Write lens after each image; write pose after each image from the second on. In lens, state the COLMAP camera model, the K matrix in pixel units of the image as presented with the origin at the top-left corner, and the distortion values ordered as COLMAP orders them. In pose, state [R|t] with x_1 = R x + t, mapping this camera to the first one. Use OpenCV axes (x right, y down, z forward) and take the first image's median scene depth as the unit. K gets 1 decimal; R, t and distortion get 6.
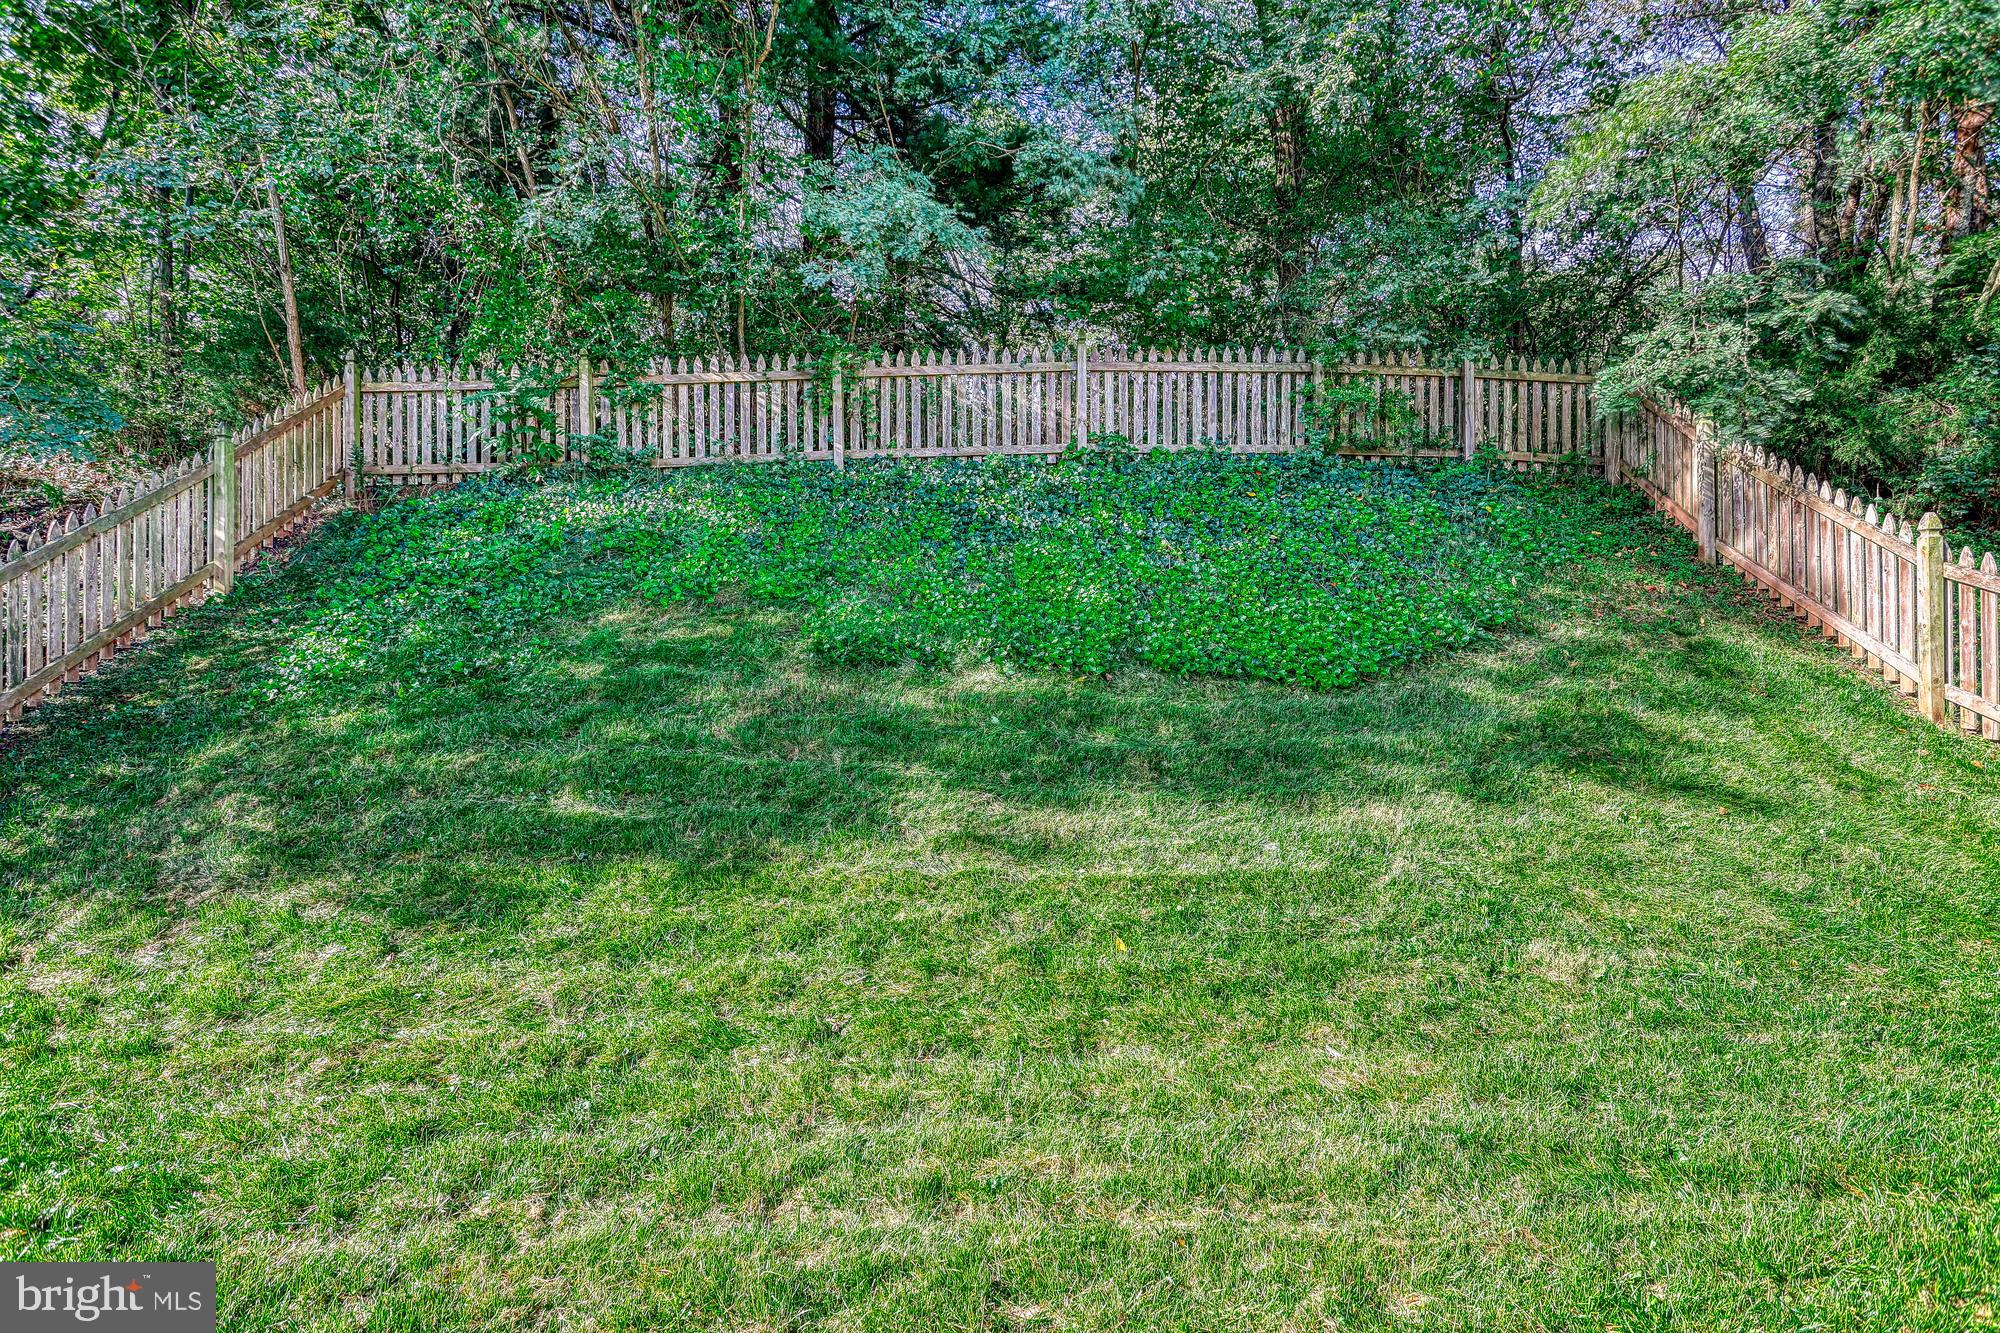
lens RADIAL K [[955.3, 0, 1002.9], [0, 955.3, 686.7], [0, 0, 1]] dist [-0.006369, 0.005239]
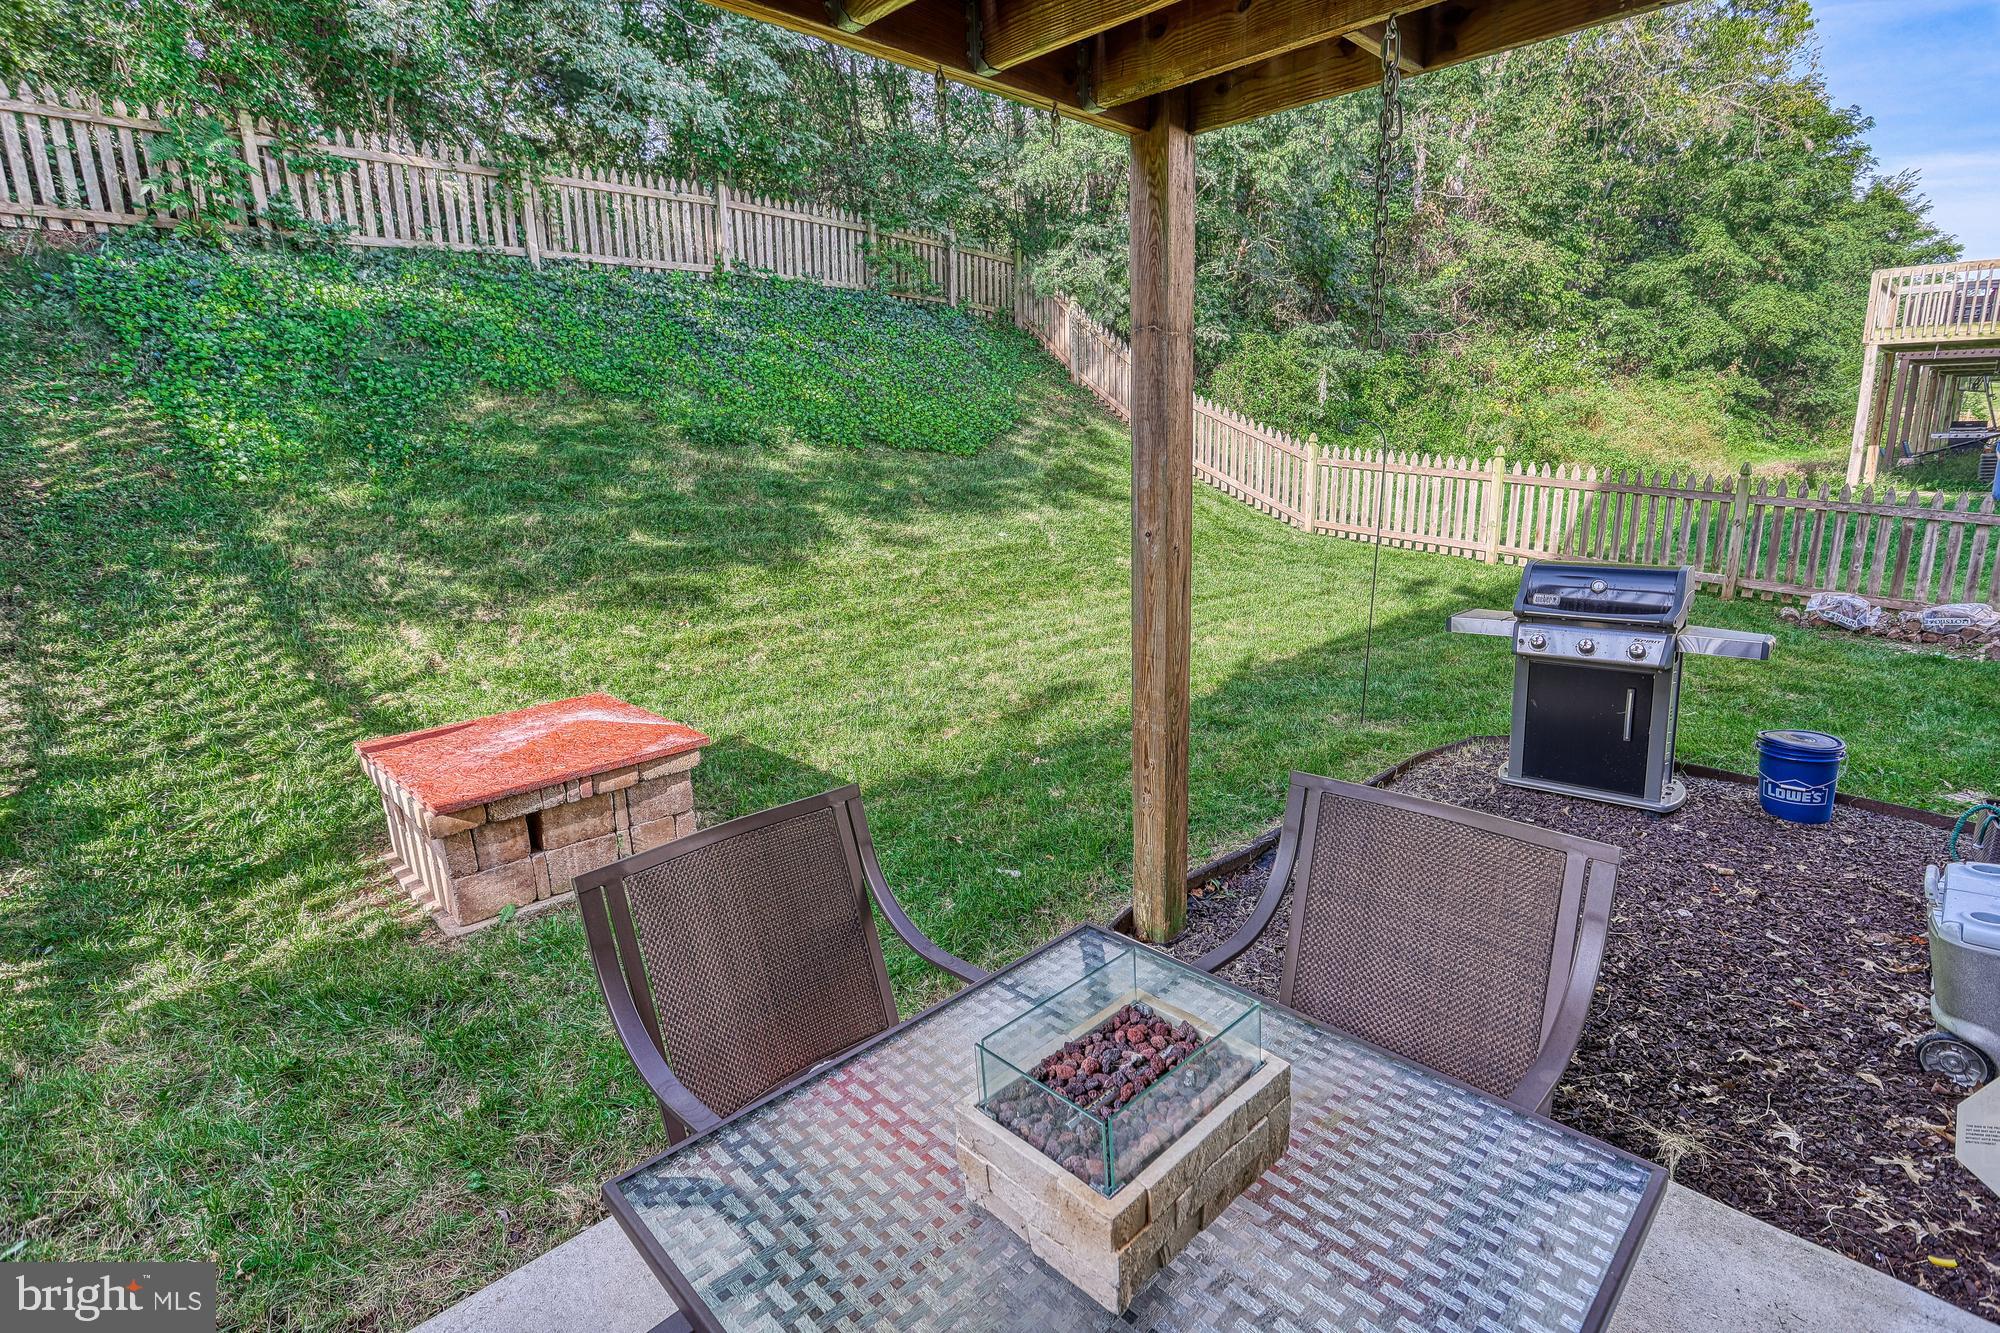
lens RADIAL K [[955.3, 0, 1009.2], [0, 955.3, 673.9], [0, 0, 1]] dist [-0.006369, 0.005239]
pose [[0.731474, -0.164670, 0.661687, -0.590497], [0.013433, 0.973693, 0.227467, -0.003950], [-0.681737, -0.157497, 0.714443, -0.285707]]
